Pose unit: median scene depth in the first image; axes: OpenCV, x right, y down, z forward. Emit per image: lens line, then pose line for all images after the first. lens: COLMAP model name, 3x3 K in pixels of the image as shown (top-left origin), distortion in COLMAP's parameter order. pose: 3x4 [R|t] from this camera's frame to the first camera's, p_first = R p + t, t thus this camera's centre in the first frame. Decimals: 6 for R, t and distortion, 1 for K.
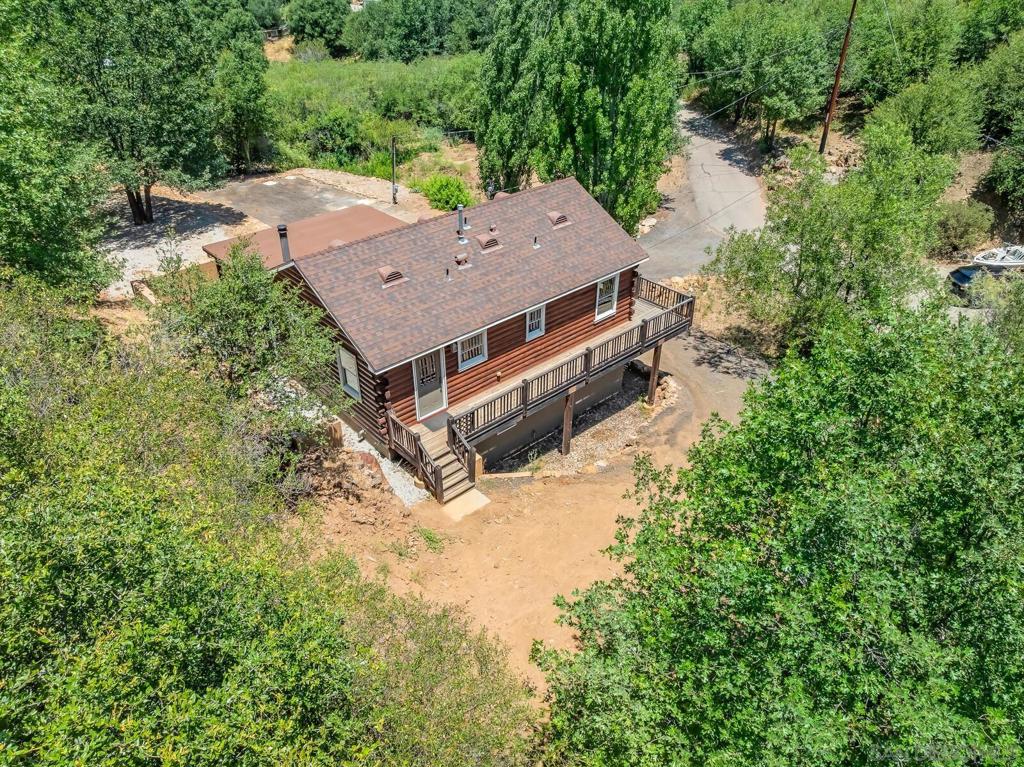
lens RADIAL K [[719.2, 0, 512.0], [0, 719.2, 383.5], [0, 0, 1]] dist [-0.042549, -0.000101]
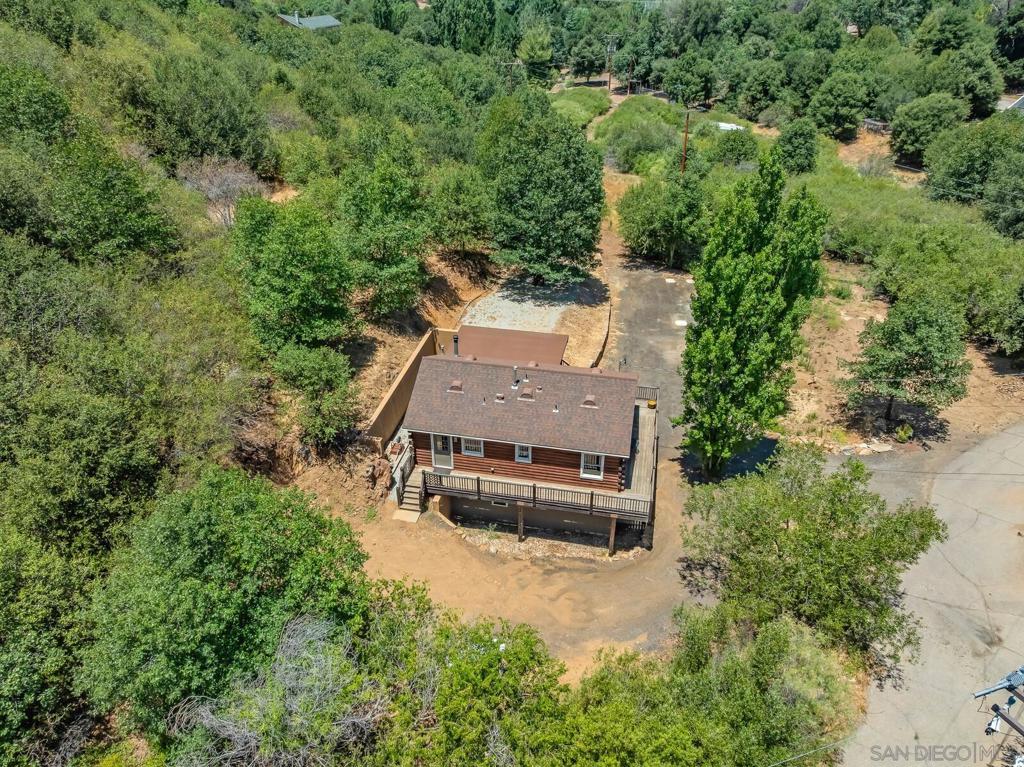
lens RADIAL K [[714.4, 0, 512.0], [0, 714.4, 383.5], [0, 0, 1]] dist [-0.035776, 0.003093]
pose [[0.587635, 0.425909, -0.687959, 0.752139], [-0.439053, 0.882032, 0.171031, -0.348503], [0.679645, 0.201547, 0.705309, -0.102759]]
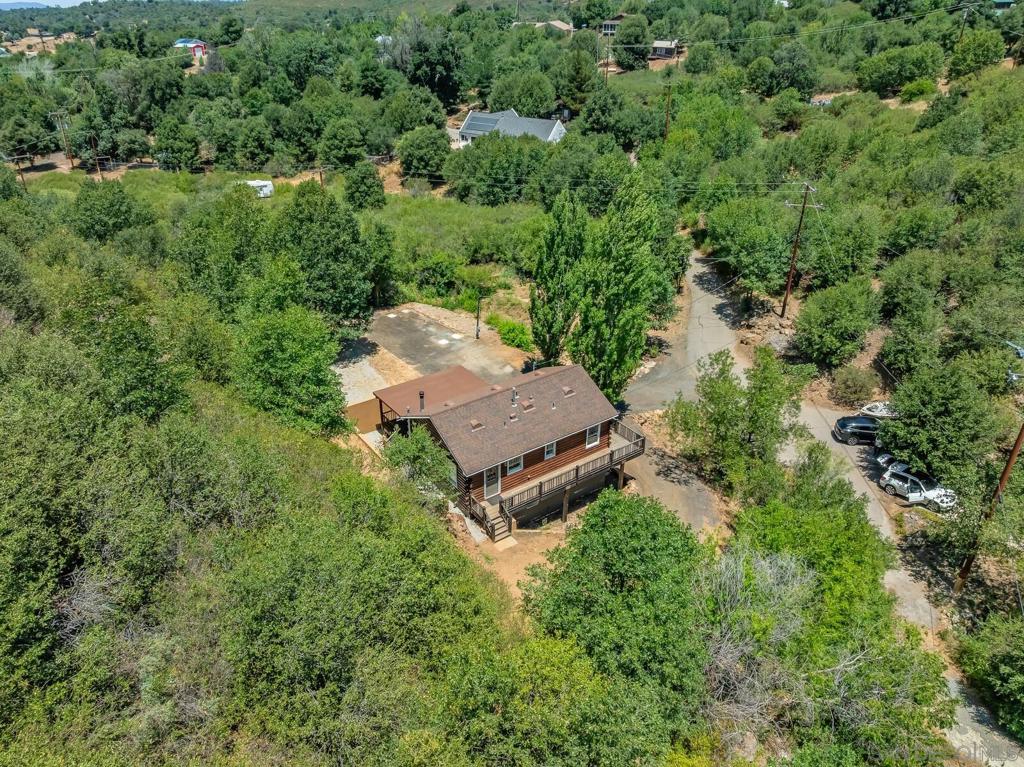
lens RADIAL K [[719.1, 0, 512.0], [0, 719.1, 383.5], [0, 0, 1]] dist [-0.037927, -0.001085]
pose [[0.993908, 0.056643, -0.094539, 0.074797], [-0.064260, 0.994755, -0.079577, -0.075688], [0.089535, 0.085168, 0.992336, -0.656347]]
